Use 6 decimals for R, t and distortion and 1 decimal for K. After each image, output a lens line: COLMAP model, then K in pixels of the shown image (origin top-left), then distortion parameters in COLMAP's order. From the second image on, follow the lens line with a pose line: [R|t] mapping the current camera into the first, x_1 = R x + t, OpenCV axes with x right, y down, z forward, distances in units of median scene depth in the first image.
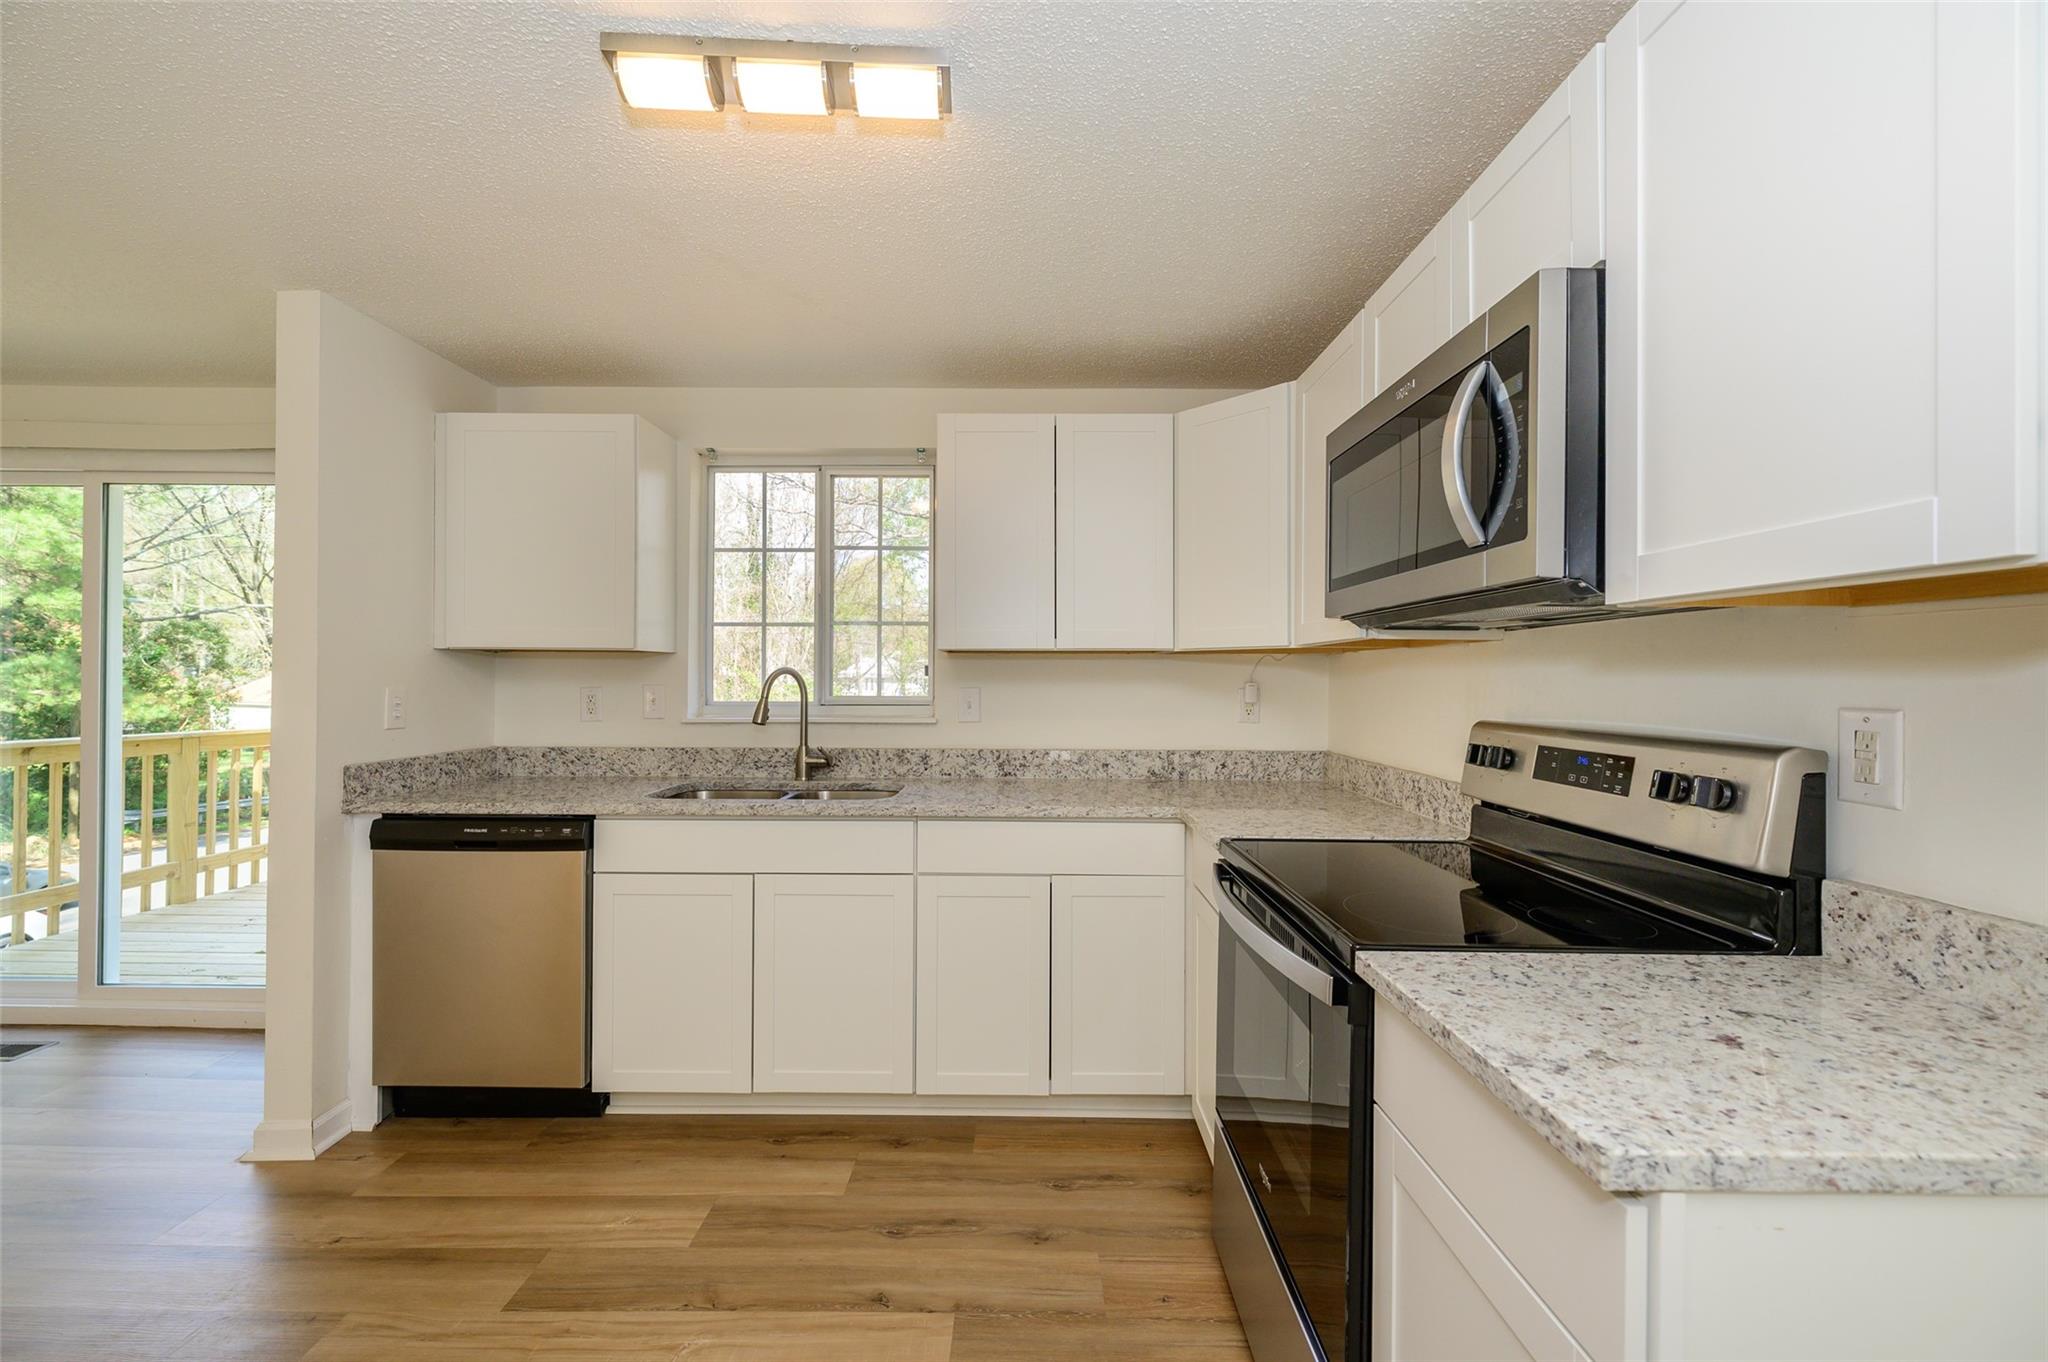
lens RADIAL K [[809.5, 0, 1022.3], [0, 809.5, 672.1], [0, 0, 1]] dist [-0.001047, -0.000033]
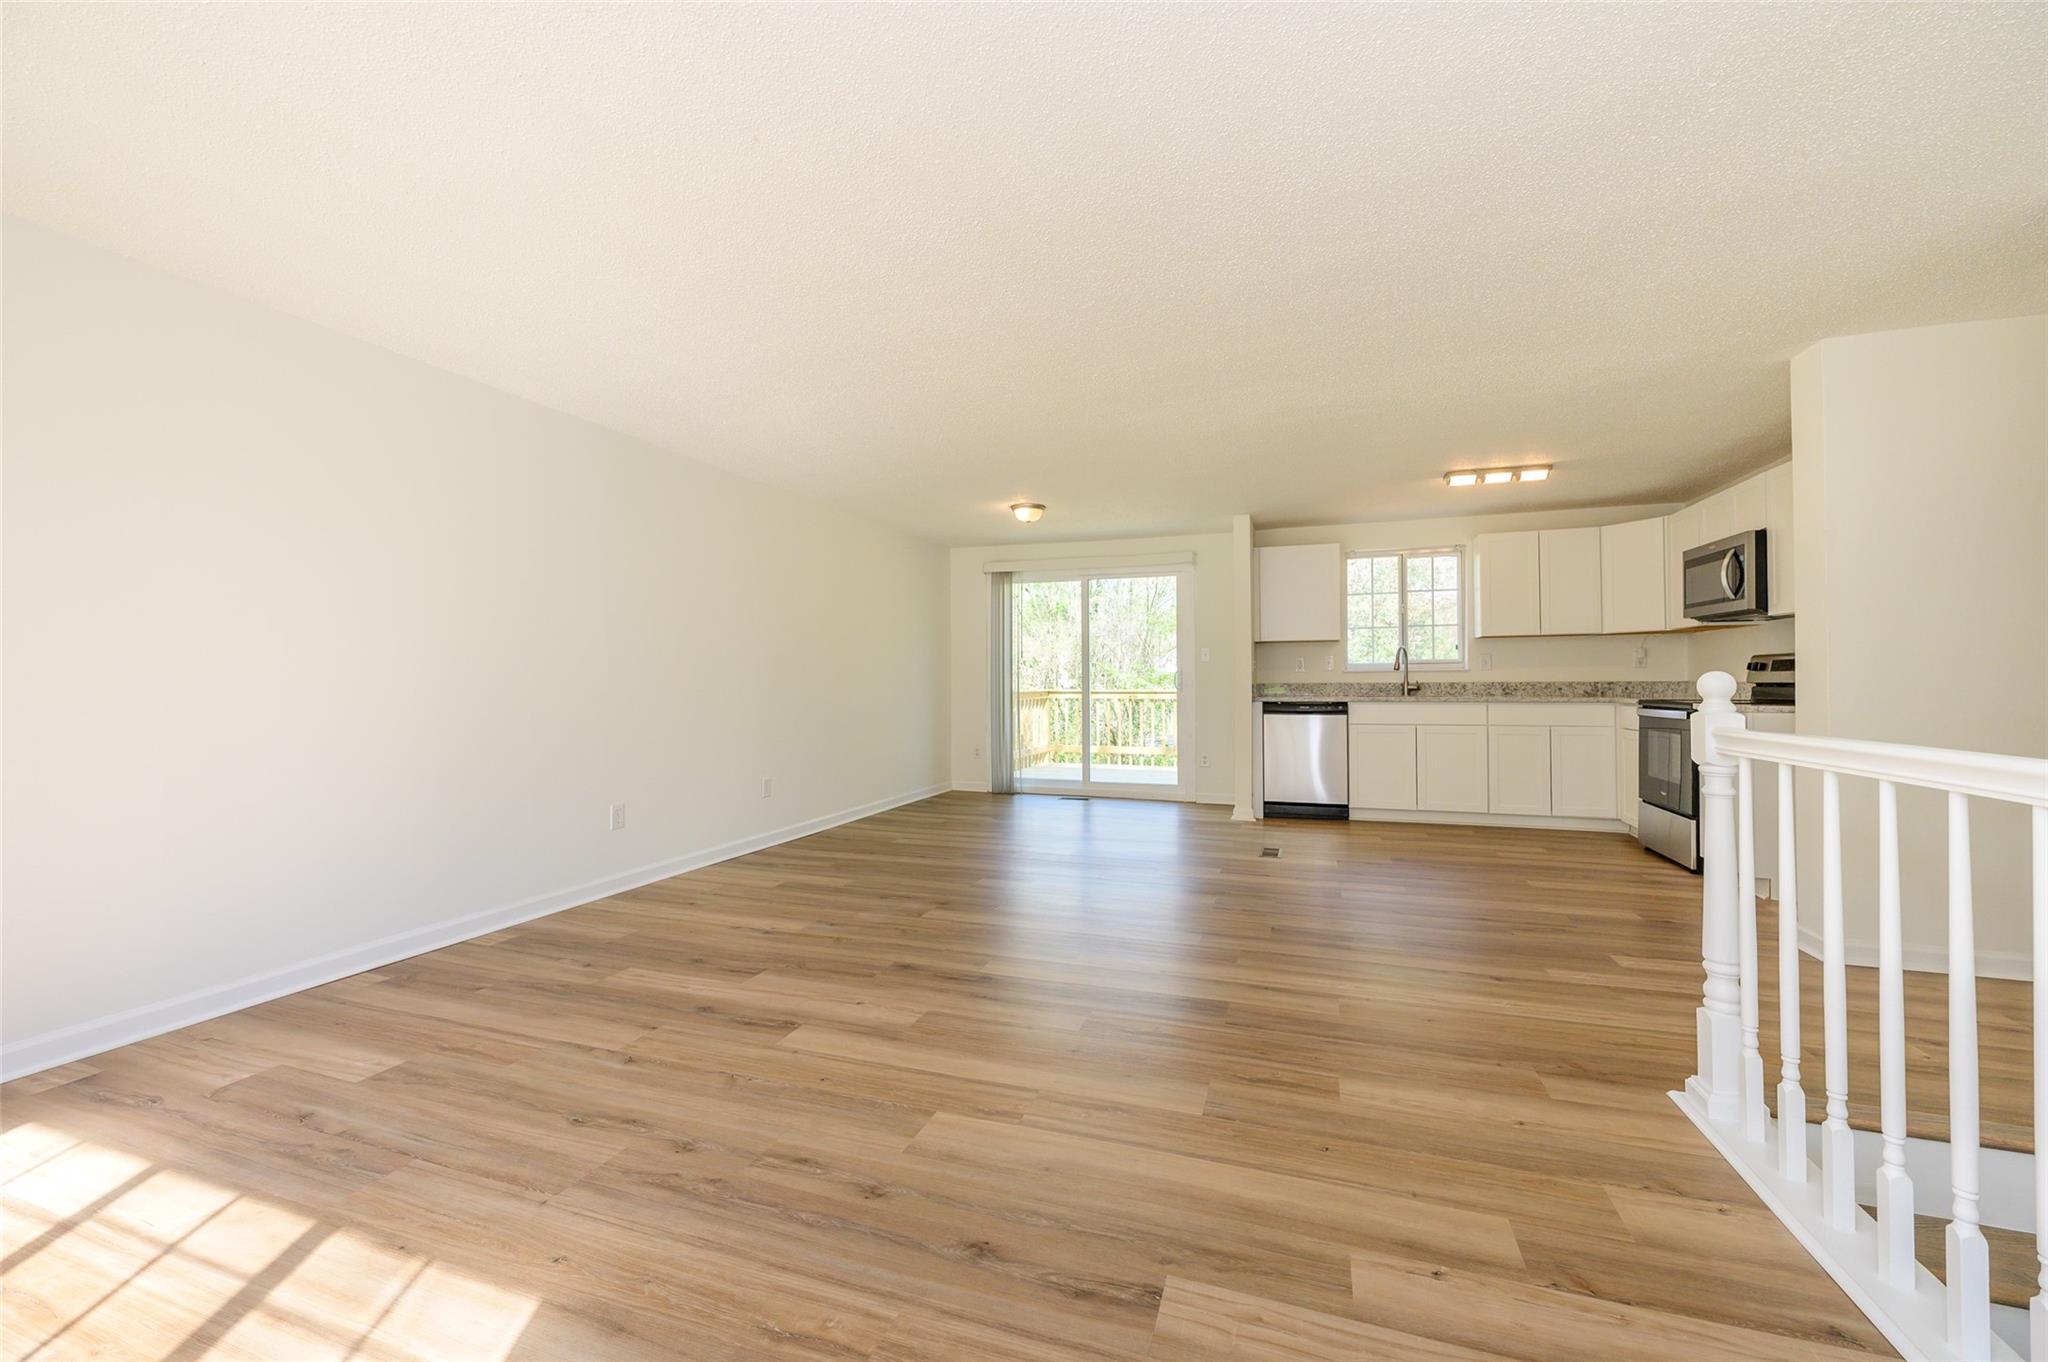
lens RADIAL K [[809.5, 0, 1021.1], [0, 809.5, 672.7], [0, 0, 1]] dist [-0.001047, -0.000033]
pose [[0.943520, -0.013647, -0.331033, -0.672155], [0.013735, 0.999904, -0.002073, 0.073561], [0.331030, -0.002591, 0.943617, -1.867399]]
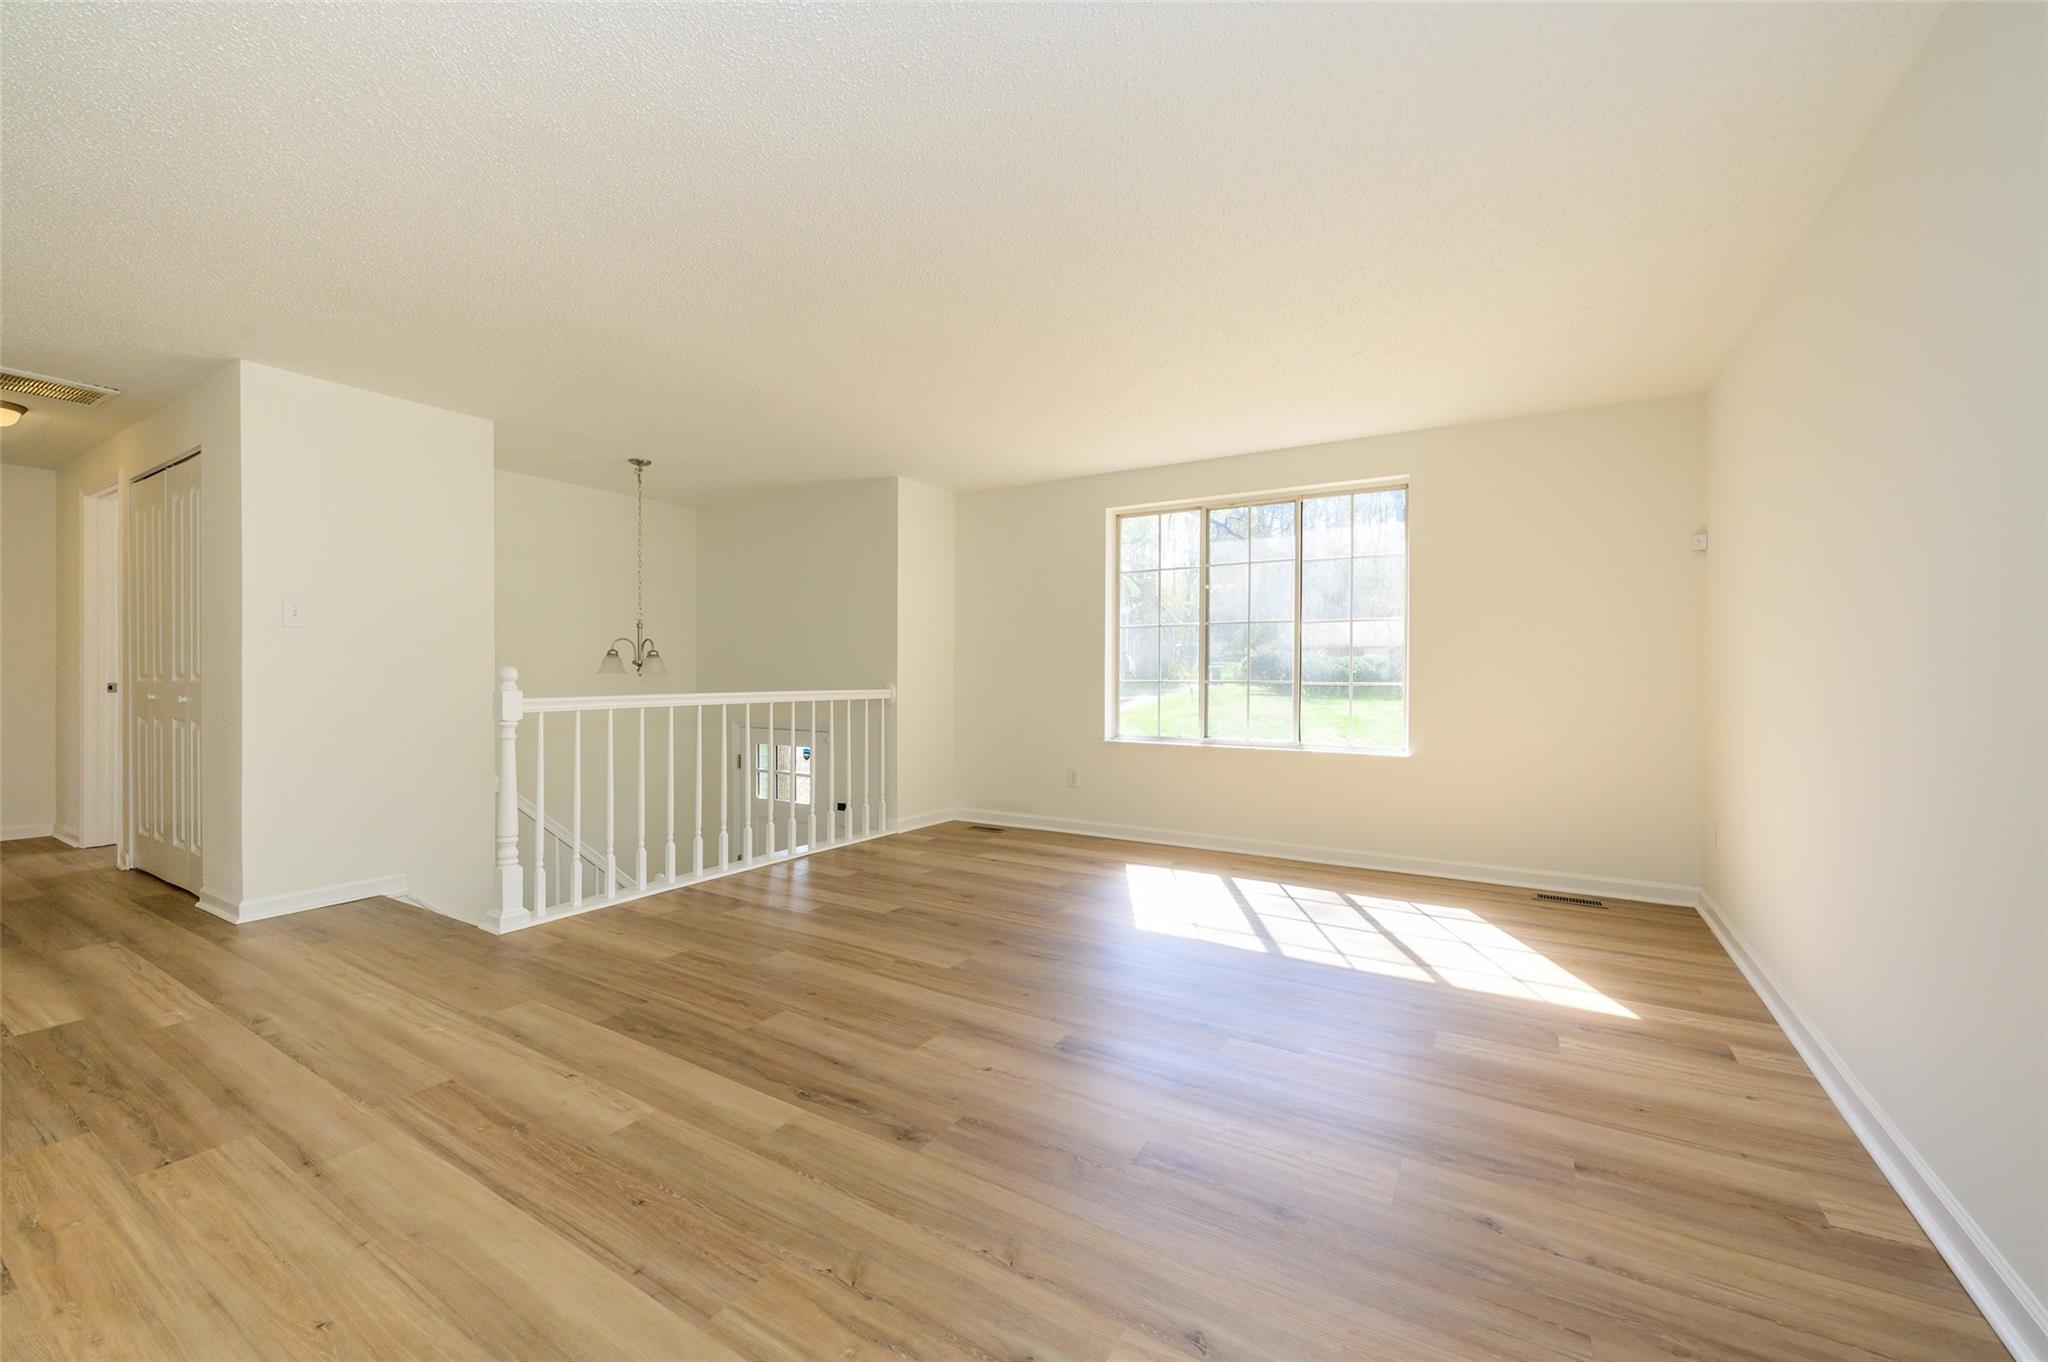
lens RADIAL K [[809.5, 0, 1031.6], [0, 809.5, 674.2], [0, 0, 1]] dist [-0.001047, -0.000033]
pose [[-0.856214, -0.009634, 0.516531, -1.822388], [-0.013138, 0.999909, -0.003127, 0.087660], [-0.516454, -0.009464, -0.856263, -0.041835]]
